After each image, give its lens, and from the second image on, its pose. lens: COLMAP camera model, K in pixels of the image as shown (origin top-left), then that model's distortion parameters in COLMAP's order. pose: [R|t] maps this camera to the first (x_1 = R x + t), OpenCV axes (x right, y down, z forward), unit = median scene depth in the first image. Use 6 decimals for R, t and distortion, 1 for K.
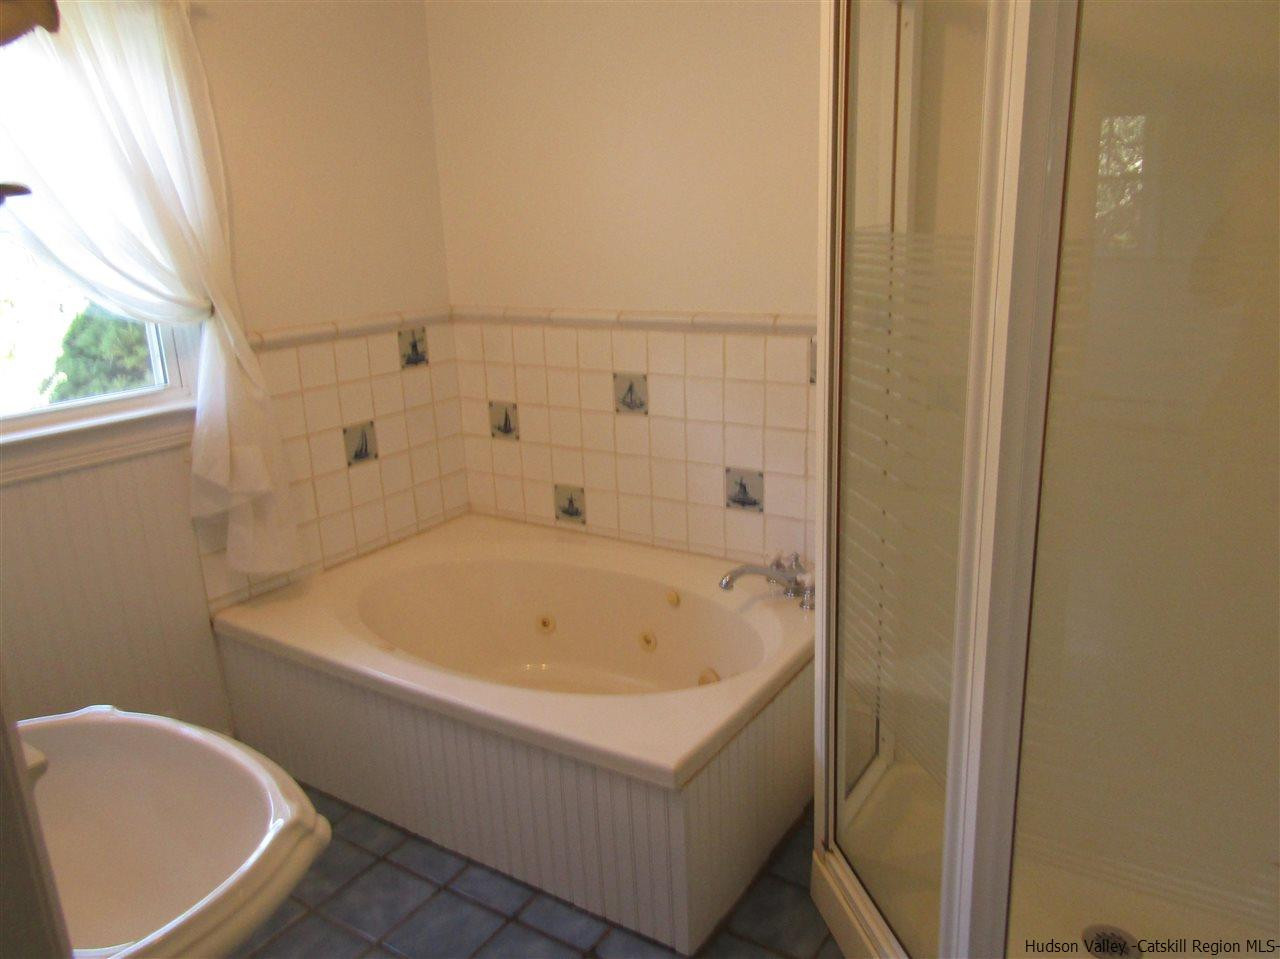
lens RADIAL K [[953.2, 0, 656.1], [0, 953.2, 481.3], [0, 0, 1]] dist [-0.040964, 0.012320]
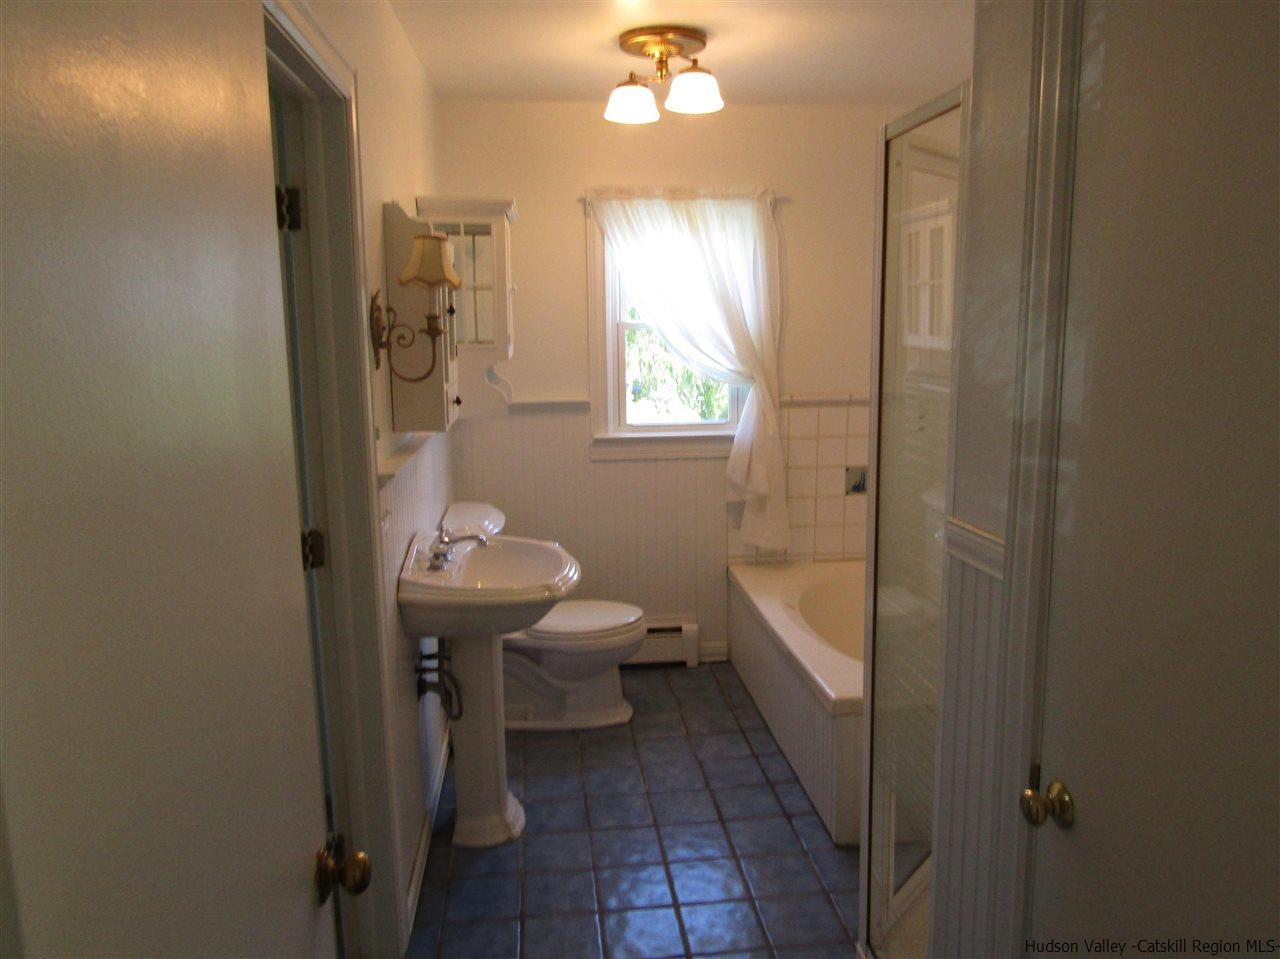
lens RADIAL K [[953.2, 0, 656.1], [0, 953.2, 481.3], [0, 0, 1]] dist [-0.040964, 0.012320]
pose [[0.629516, 0.142653, -0.763779, 0.701012], [-0.210539, 0.977544, 0.009050, 0.014548], [0.747919, 0.155109, 0.645414, -0.160705]]
